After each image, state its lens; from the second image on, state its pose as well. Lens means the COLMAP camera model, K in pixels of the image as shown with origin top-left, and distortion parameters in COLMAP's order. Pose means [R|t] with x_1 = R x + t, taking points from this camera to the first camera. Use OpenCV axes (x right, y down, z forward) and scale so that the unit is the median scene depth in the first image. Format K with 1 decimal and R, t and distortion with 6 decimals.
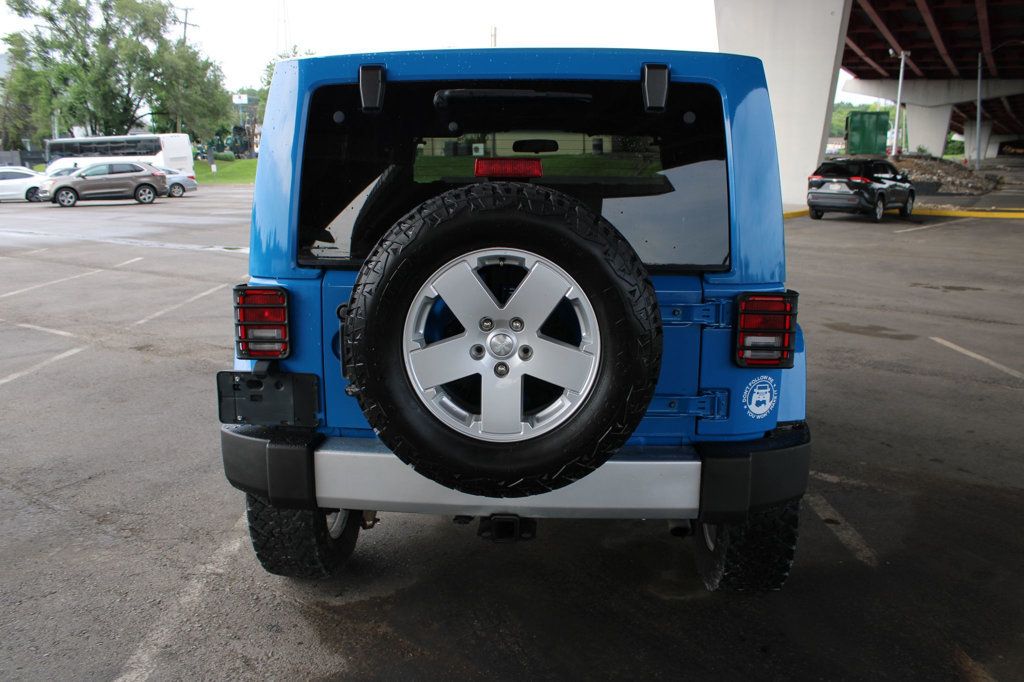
lens RADIAL K [[852.6, 0, 508.7], [0, 852.6, 341.7], [0, 0, 1]] dist [-0.155333, 0.131129]
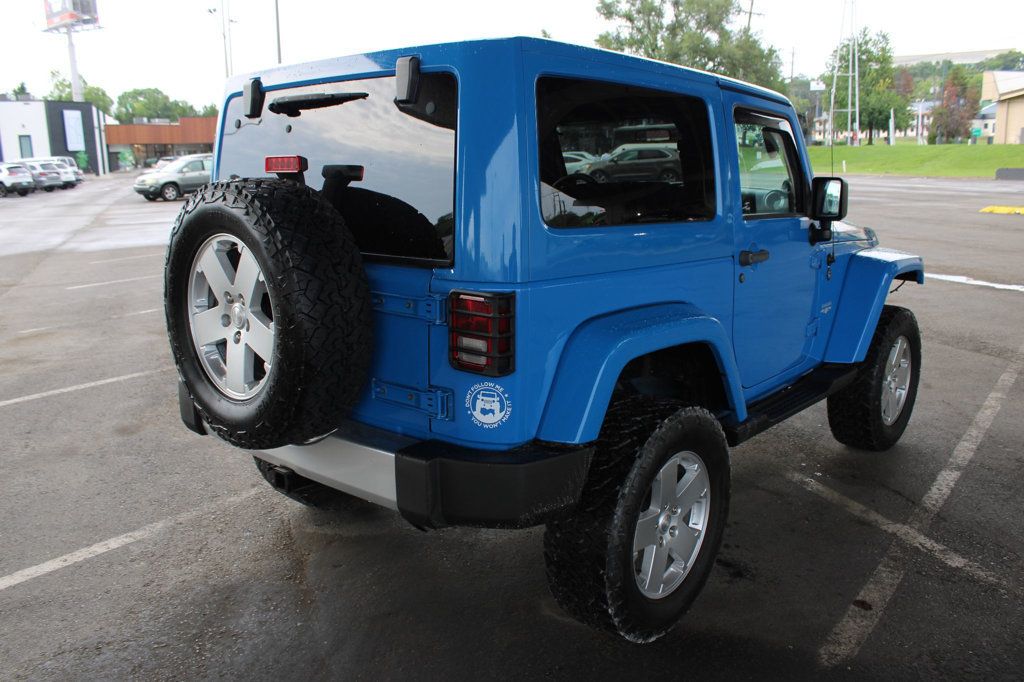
lens RADIAL K [[852.6, 0, 508.7], [0, 852.6, 341.7], [0, 0, 1]] dist [-0.155333, 0.131129]
pose [[0.793718, 0.115349, -0.597249, 0.732422], [-0.106345, 0.993048, 0.050464, -0.044598], [0.598917, 0.023461, 0.800467, 0.222789]]
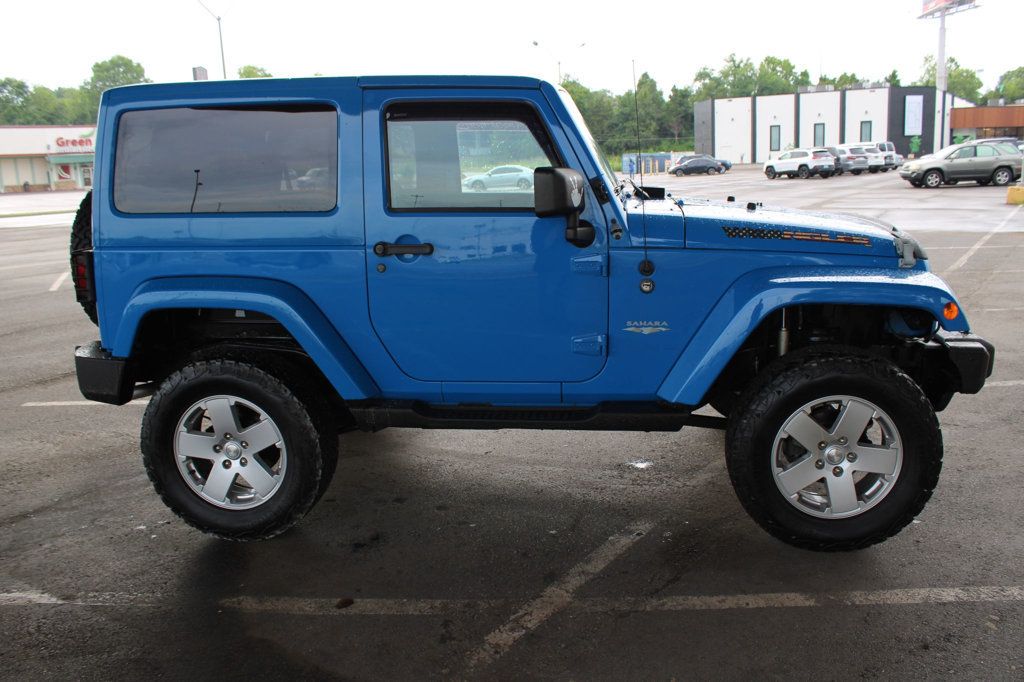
lens RADIAL K [[852.6, 0, 508.7], [0, 852.6, 341.7], [0, 0, 1]] dist [-0.155333, 0.131129]
pose [[-0.043013, 0.202387, -0.978360, 1.445486], [-0.162909, 0.964740, 0.206732, -0.275244], [0.985703, 0.168276, -0.008525, 1.461823]]
